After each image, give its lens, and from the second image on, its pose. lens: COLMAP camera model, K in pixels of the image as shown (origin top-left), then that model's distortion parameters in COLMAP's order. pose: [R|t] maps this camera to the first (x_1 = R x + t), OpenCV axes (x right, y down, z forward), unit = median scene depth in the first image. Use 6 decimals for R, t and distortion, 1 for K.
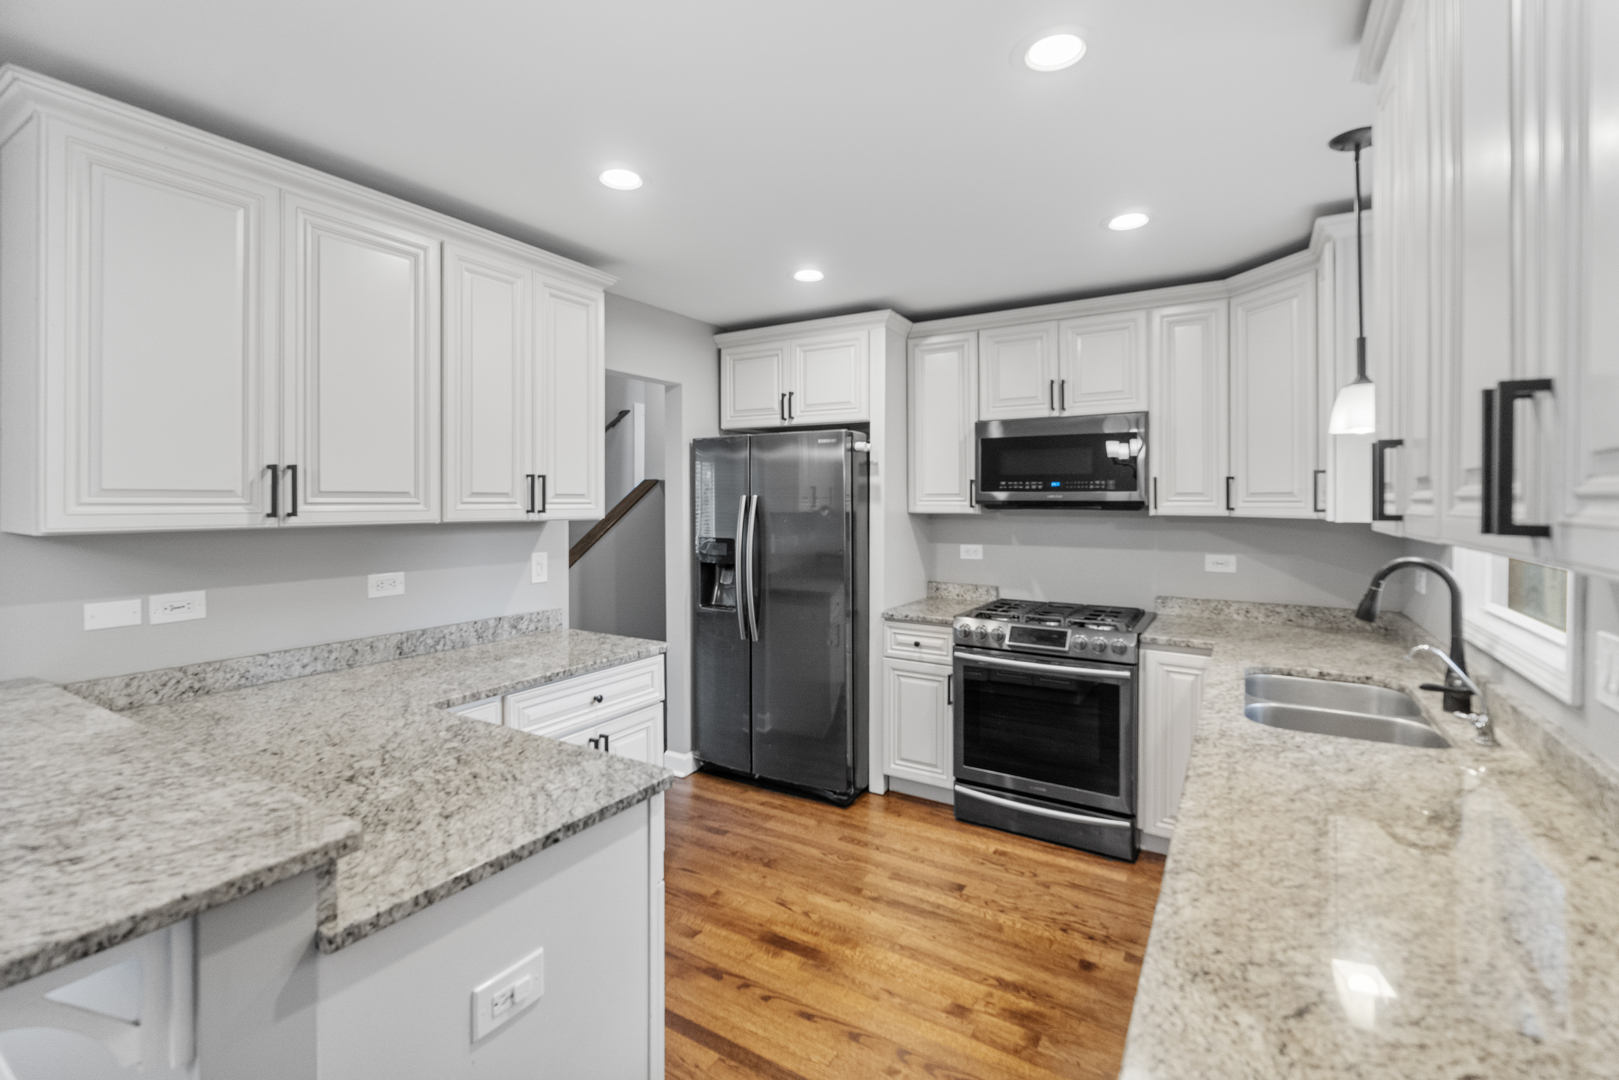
lens RADIAL K [[723.5, 0, 807.1], [0, 723.5, 452.9], [0, 0, 1]] dist [0.000017, -0.000610]
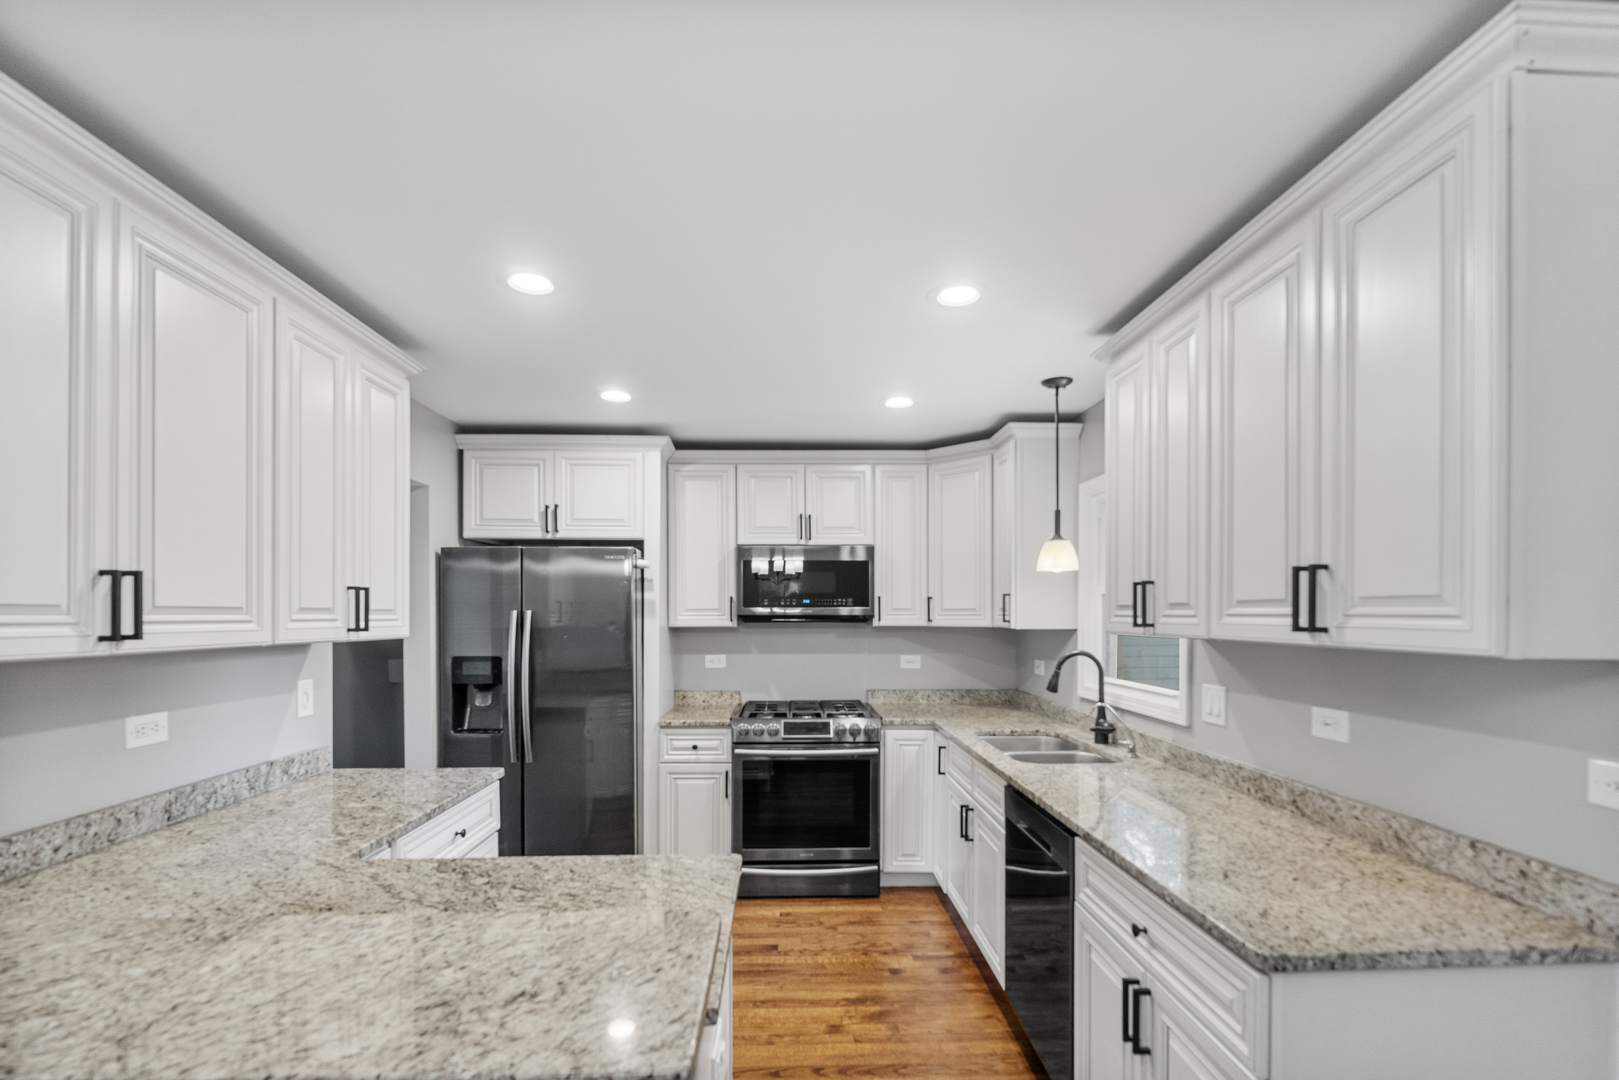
lens RADIAL K [[730.6, 0, 794.6], [0, 730.6, 554.7], [0, 0, 1]] dist [-0.004688, -0.001057]
pose [[0.836211, 0.041476, 0.546837, -0.382220], [-0.033364, 0.999136, -0.024762, -0.003362], [-0.547392, 0.002461, 0.836873, -0.004110]]
